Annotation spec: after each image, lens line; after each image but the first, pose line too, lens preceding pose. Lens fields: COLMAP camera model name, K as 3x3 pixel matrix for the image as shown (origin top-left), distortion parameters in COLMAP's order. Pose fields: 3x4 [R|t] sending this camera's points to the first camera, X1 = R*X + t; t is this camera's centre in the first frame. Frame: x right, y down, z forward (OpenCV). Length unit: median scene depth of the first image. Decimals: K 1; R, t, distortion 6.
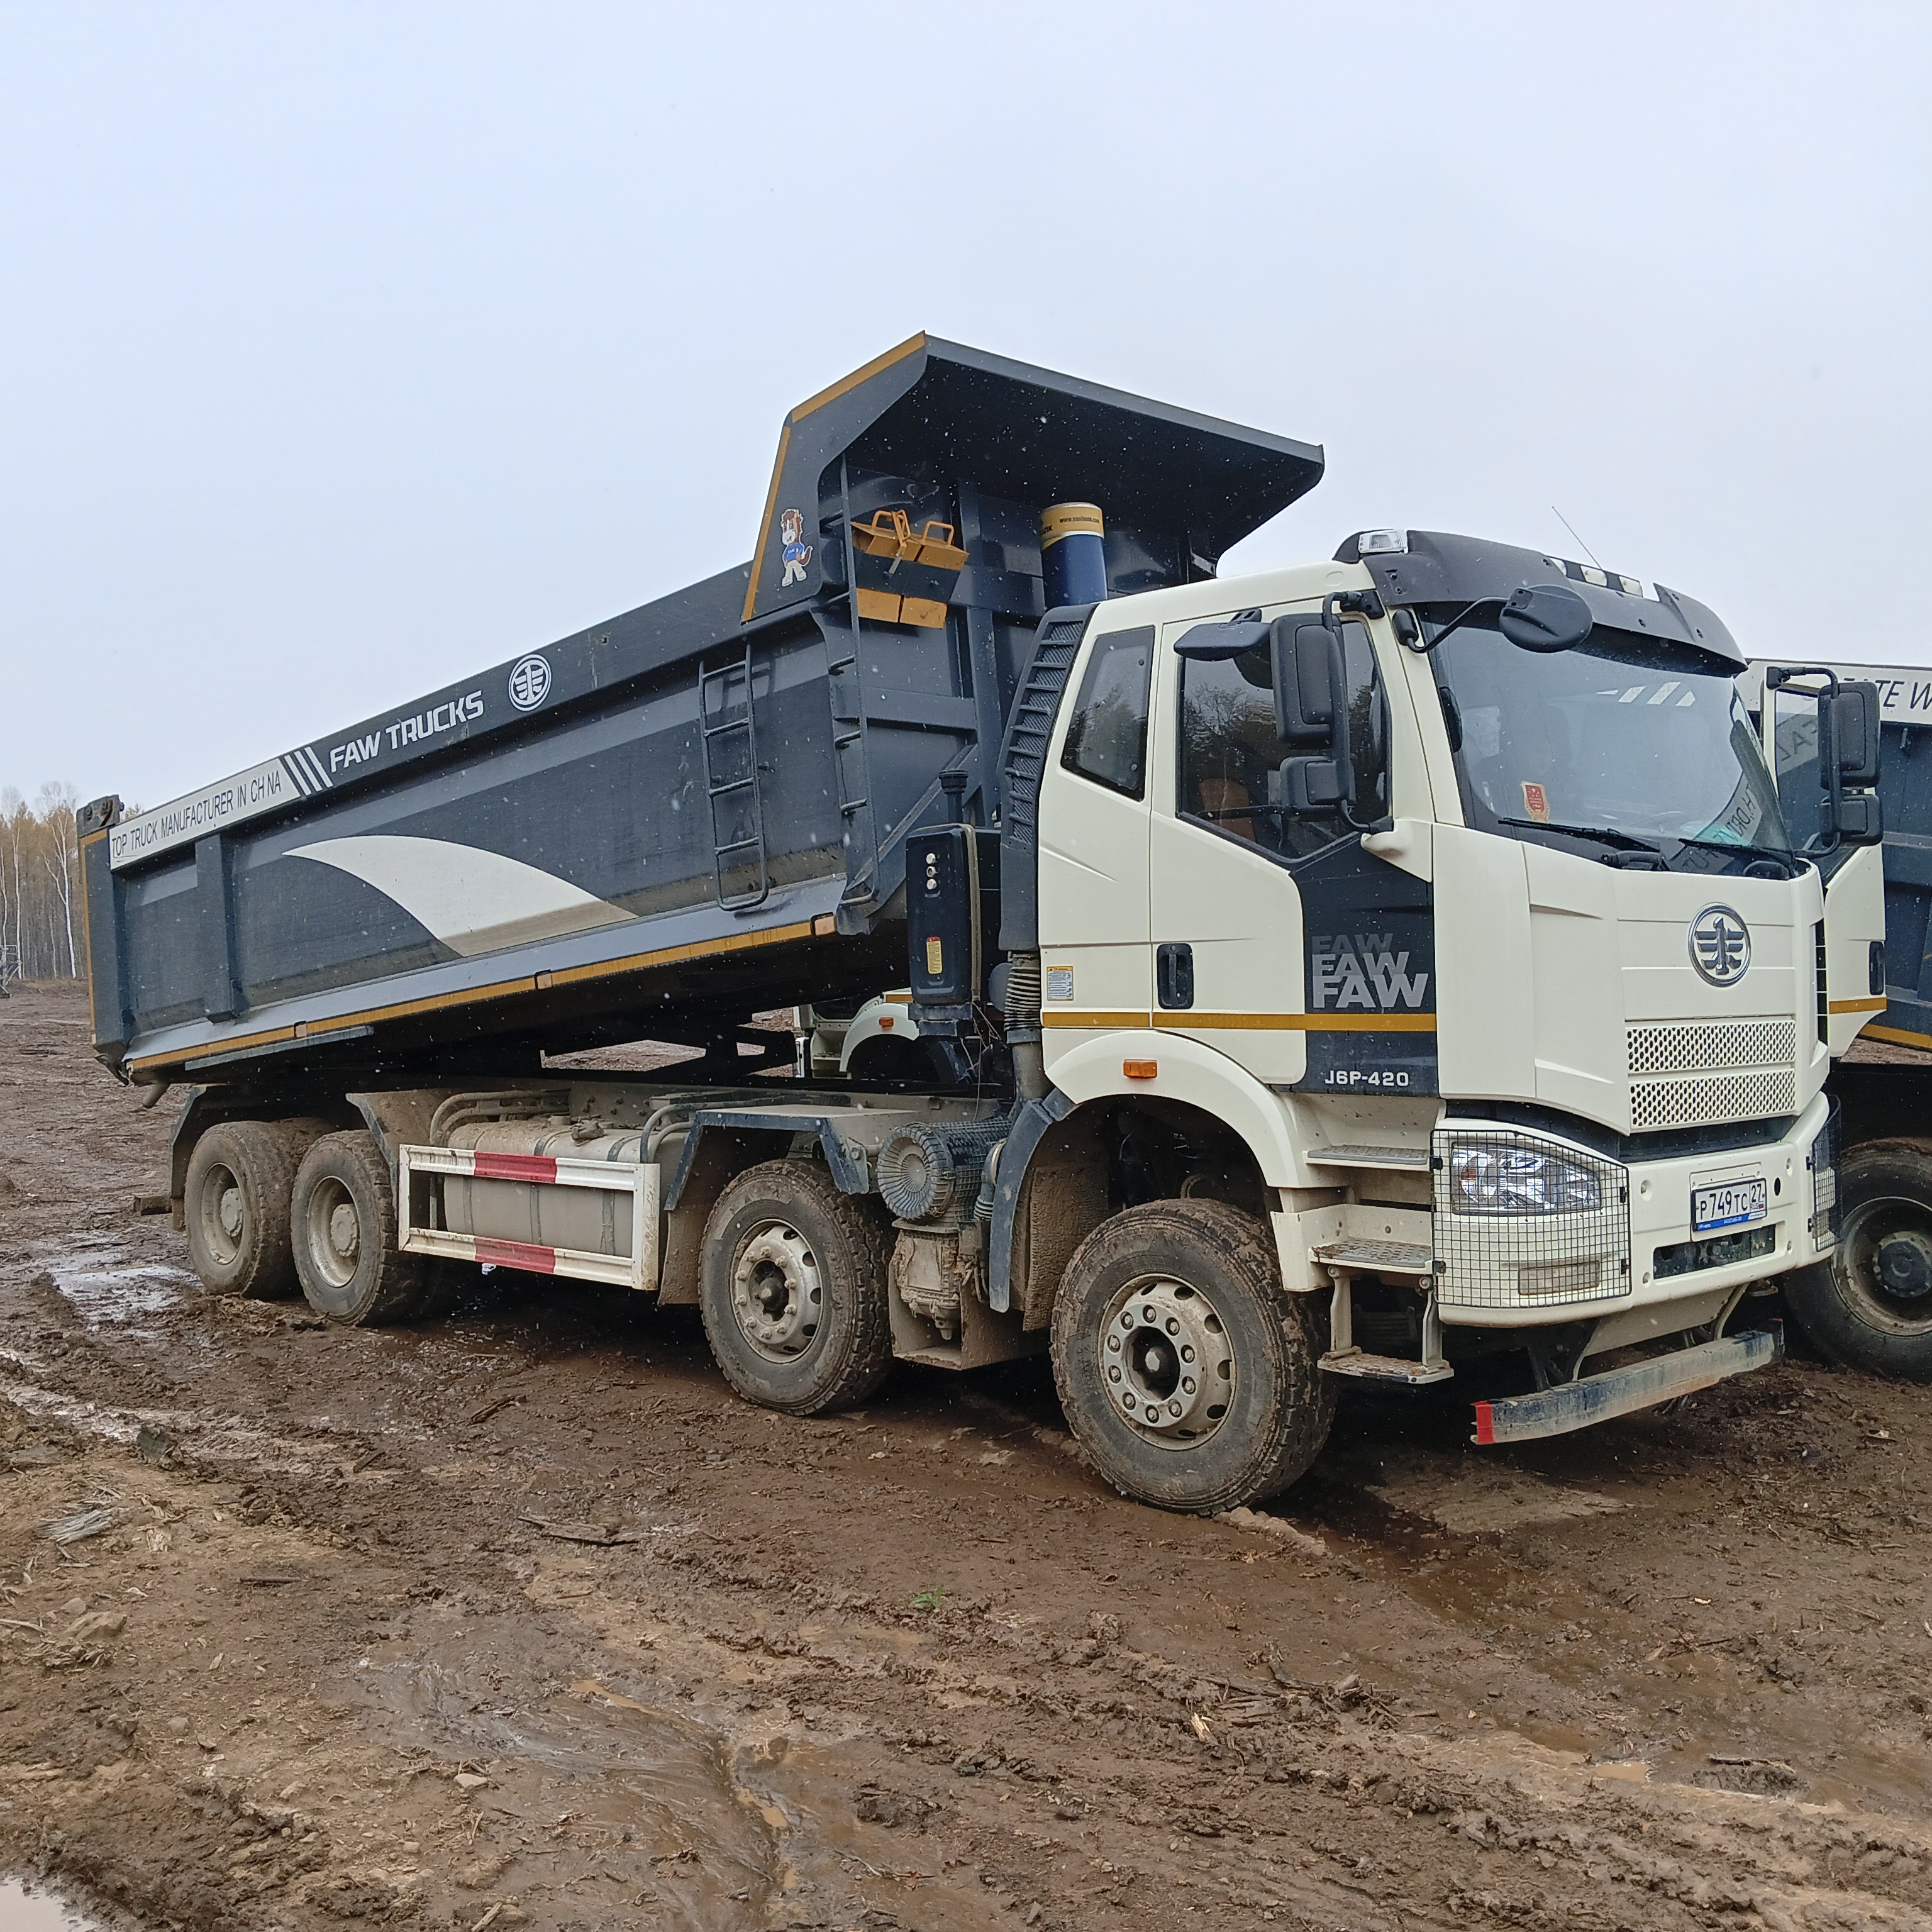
lens RADIAL K [[1923.8, 0, 966.0], [0, 1923.8, 966.0], [0, 0, 1]] dist [0.160141, -0.392264]
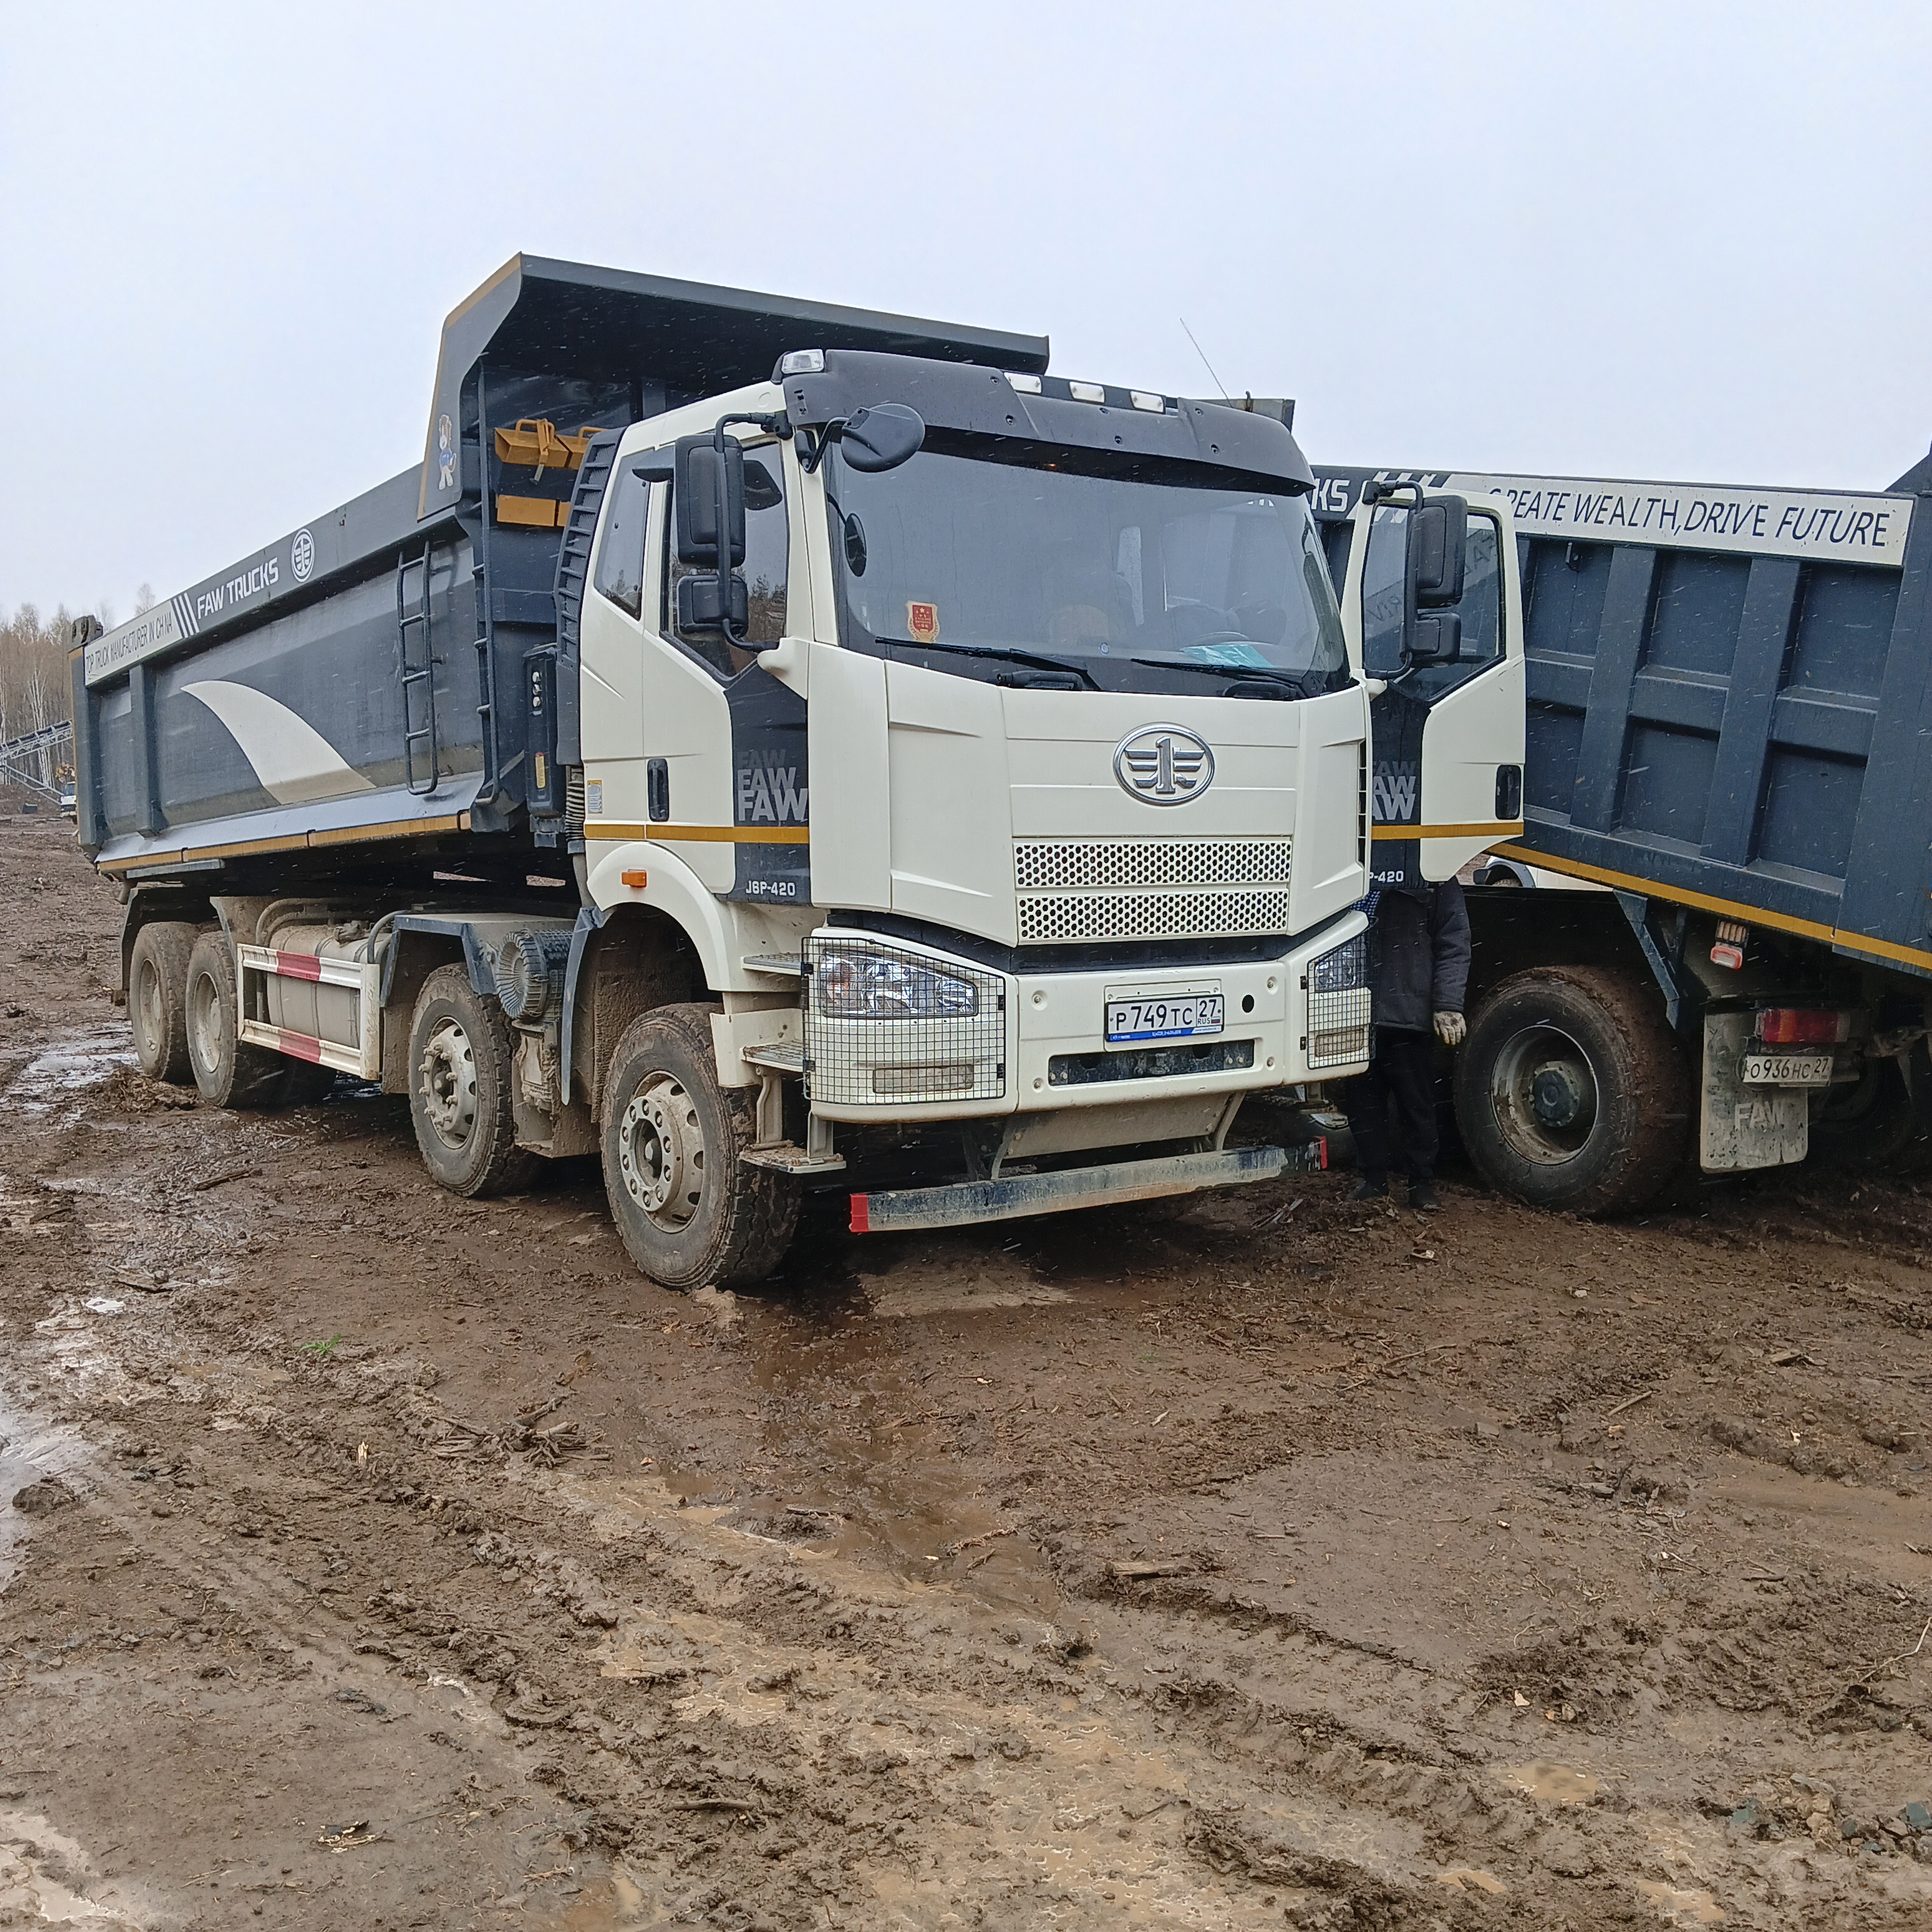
lens RADIAL K [[1923.8, 0, 966.0], [0, 1923.8, 966.0], [0, 0, 1]] dist [0.160141, -0.392264]
pose [[0.987365, 0.024473, -0.156558, 0.451093], [-0.010843, 0.996121, 0.087327, 0.007050], [0.158088, -0.084526, 0.983801, -0.016233]]
